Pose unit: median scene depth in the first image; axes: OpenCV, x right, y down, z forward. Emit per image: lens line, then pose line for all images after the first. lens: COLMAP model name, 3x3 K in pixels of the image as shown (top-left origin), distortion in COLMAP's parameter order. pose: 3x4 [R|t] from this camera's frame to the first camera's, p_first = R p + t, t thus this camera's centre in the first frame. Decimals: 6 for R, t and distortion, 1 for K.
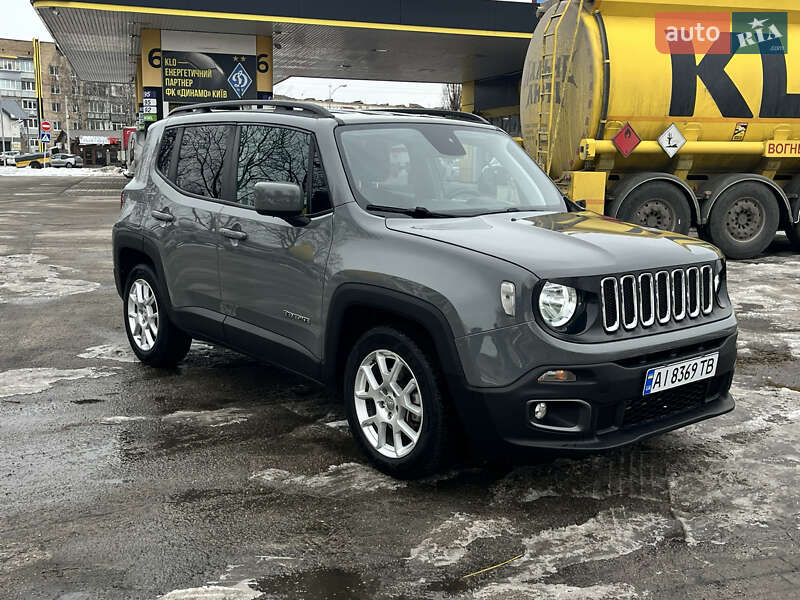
lens RADIAL K [[870.8, 0, 402.5], [0, 870.8, 303.6], [0, 0, 1]] dist [0.036978, 0.000000]
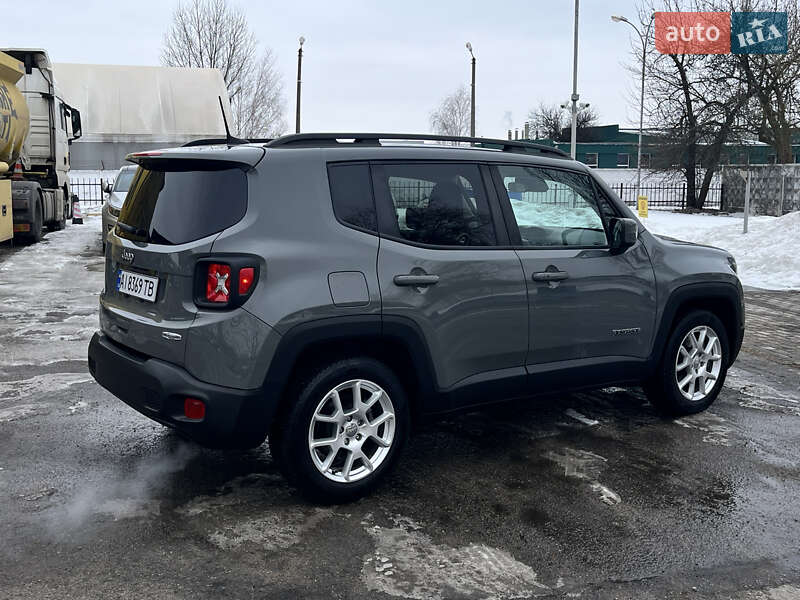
lens RADIAL K [[870.8, 0, 397.2], [0, 870.8, 289.6], [0, 0, 1]] dist [0.036978, 0.000000]
pose [[0.062952, -0.145656, 0.987330, -1.393603], [0.163530, 0.977427, 0.133768, -0.266296], [-0.984528, 0.153037, 0.085350, 1.288191]]
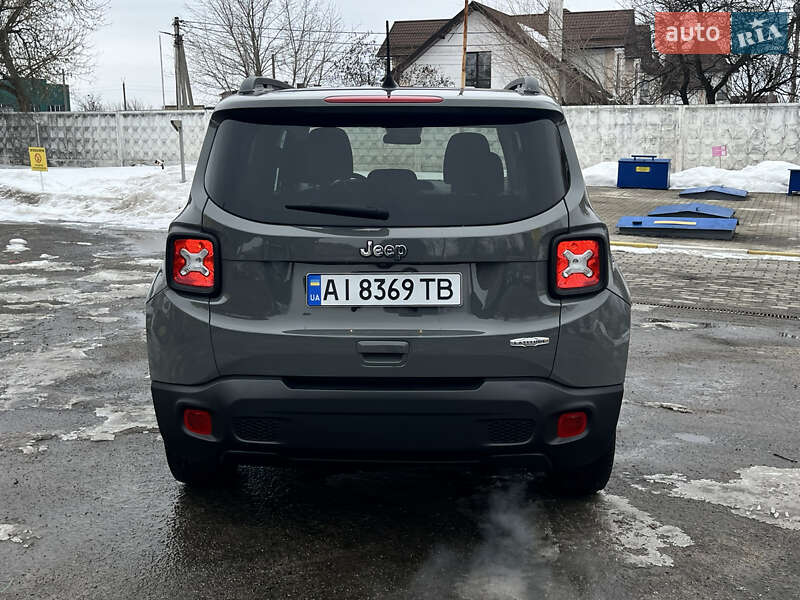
lens RADIAL K [[870.8, 0, 405.6], [0, 870.8, 285.8], [0, 0, 1]] dist [0.036978, 0.000000]
pose [[-0.753771, -0.133186, 0.643498, -0.854633], [0.101682, 0.943812, 0.314450, -0.414221], [-0.649222, 0.302456, -0.697876, 2.187425]]
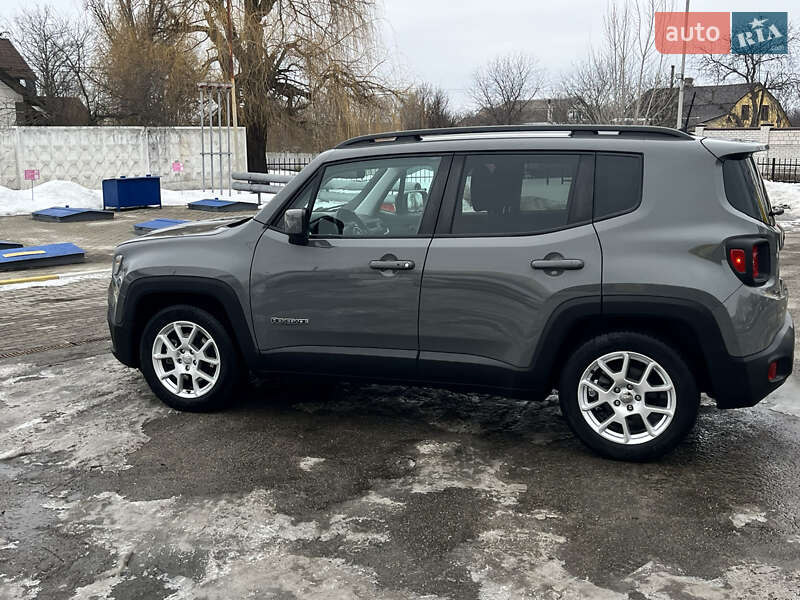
lens RADIAL K [[870.8, 0, 395.6], [0, 870.8, 286.9], [0, 0, 1]] dist [0.036978, 0.000000]
pose [[-0.869200, 0.075489, -0.488664, 0.685171], [-0.088302, 0.948692, 0.303621, -0.468489], [0.486512, 0.307057, -0.817938, 2.437520]]
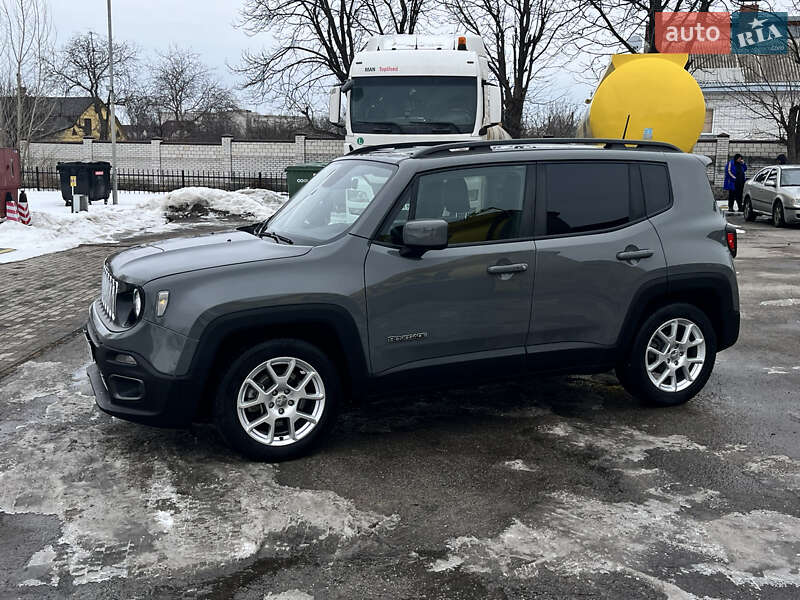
lens RADIAL K [[870.8, 0, 394.3], [0, 870.8, 301.7], [0, 0, 1]] dist [0.036978, 0.000000]
pose [[-0.282120, 0.148493, -0.947818, 1.344776], [-0.171742, 0.964173, 0.202175, -0.315661], [0.943882, 0.219818, -0.246510, 1.624271]]
